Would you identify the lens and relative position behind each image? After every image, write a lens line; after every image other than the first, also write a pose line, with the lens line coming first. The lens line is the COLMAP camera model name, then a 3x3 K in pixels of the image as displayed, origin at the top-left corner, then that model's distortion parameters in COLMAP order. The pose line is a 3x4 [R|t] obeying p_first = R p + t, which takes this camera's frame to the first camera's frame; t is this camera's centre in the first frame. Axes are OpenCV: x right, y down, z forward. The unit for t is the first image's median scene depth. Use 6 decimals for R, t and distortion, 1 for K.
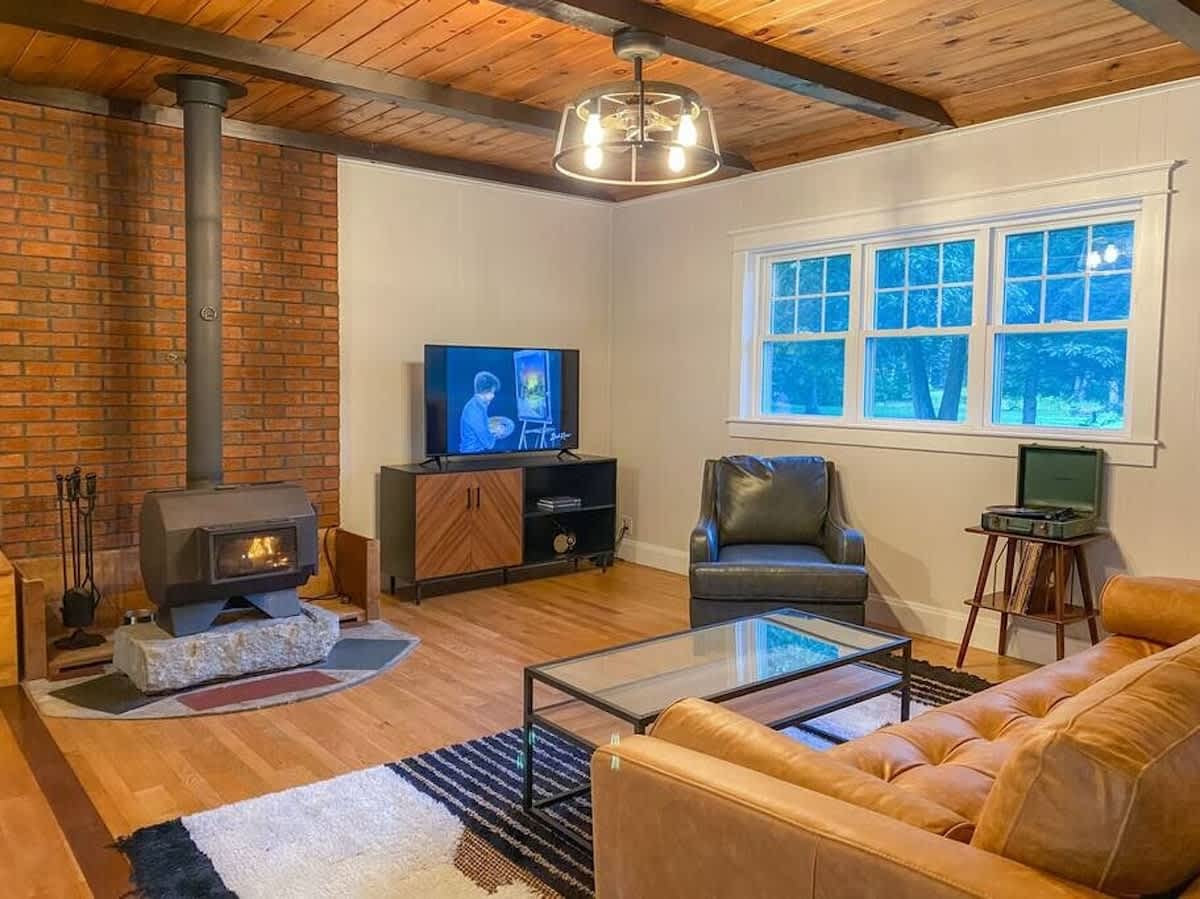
lens RADIAL K [[909.2, 0, 589.1], [0, 909.2, 442.9], [0, 0, 1]] dist [0.030708, -0.017213]
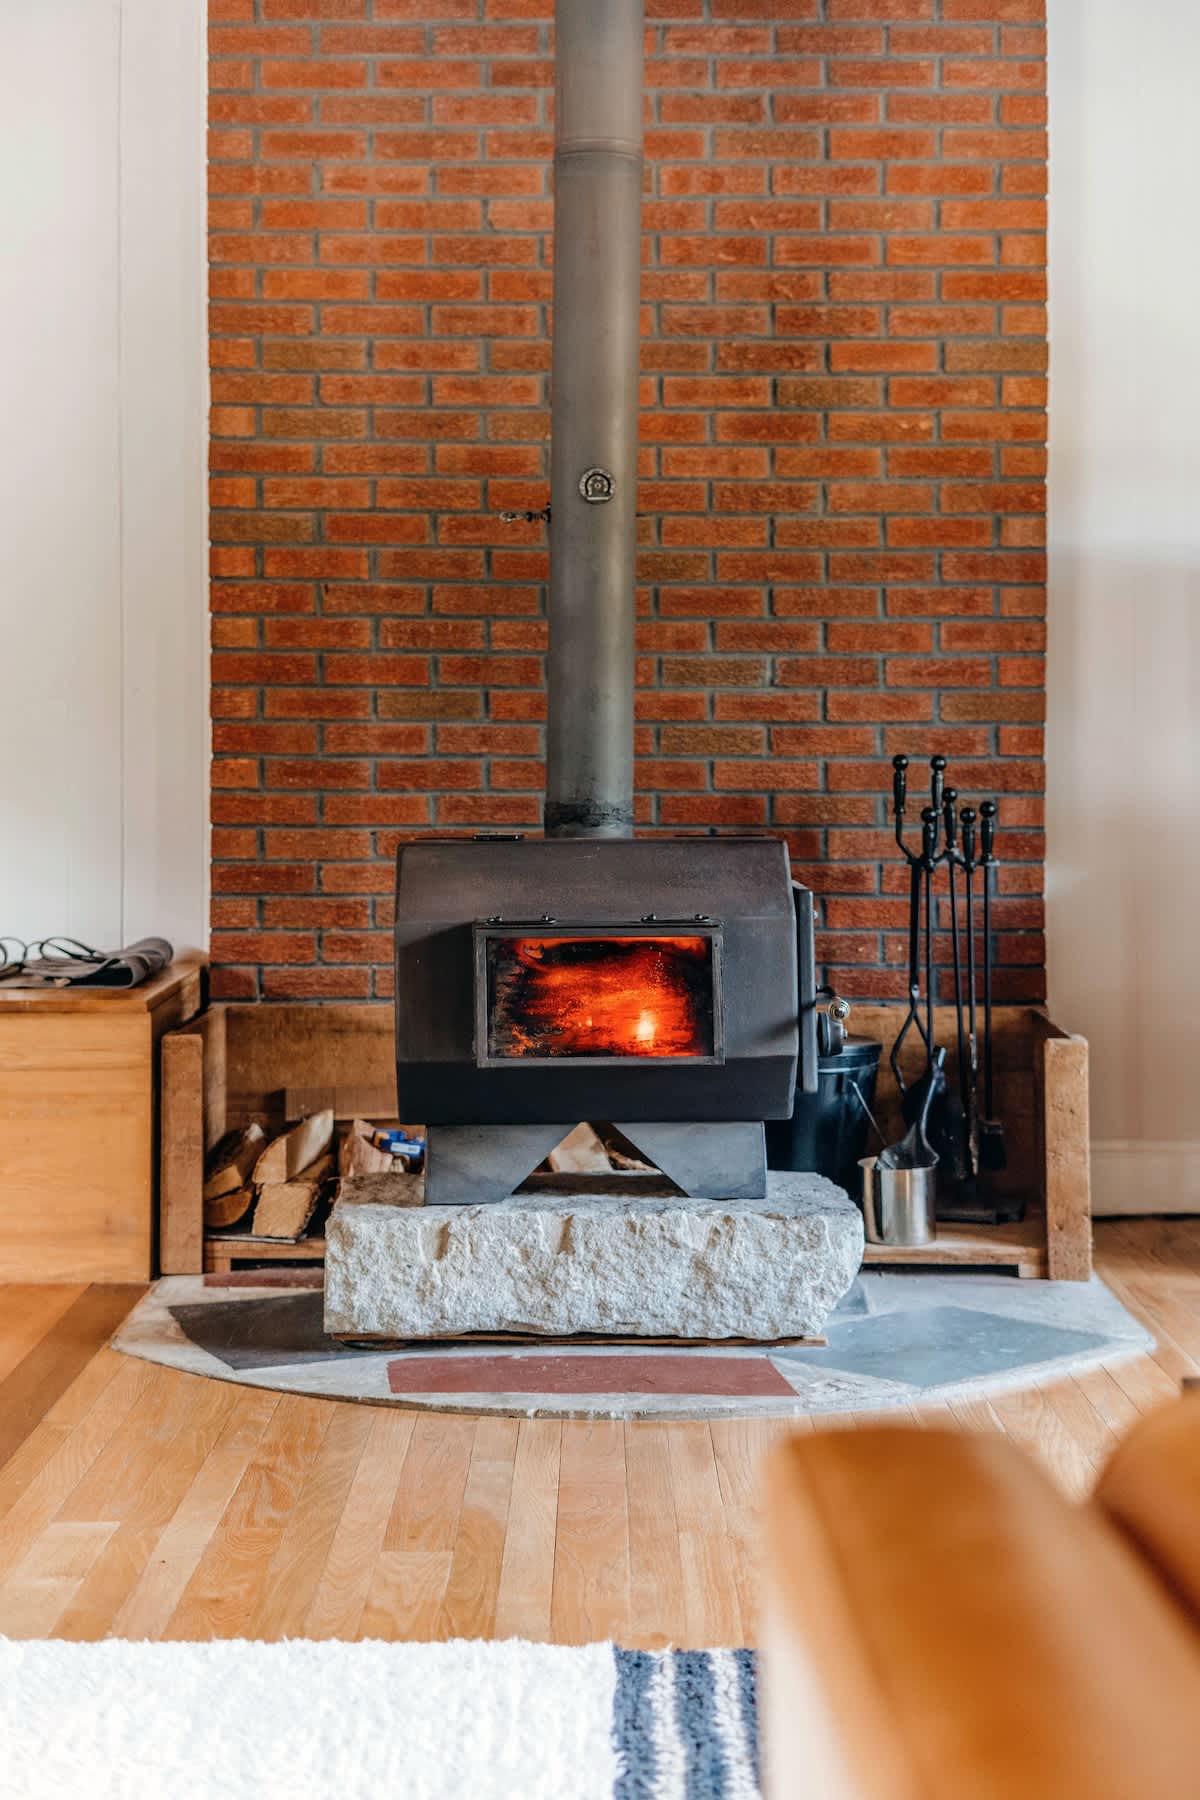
lens RADIAL K [[2475.1, 0, 621.4], [0, 2475.1, 714.4], [0, 0, 1]] dist [0.109286, 0.000000]
pose [[0.785379, -0.022677, -0.618599, 0.238240], [-0.034004, 0.996239, -0.079693, 0.079325], [0.618080, 0.083624, 0.781655, 0.197619]]
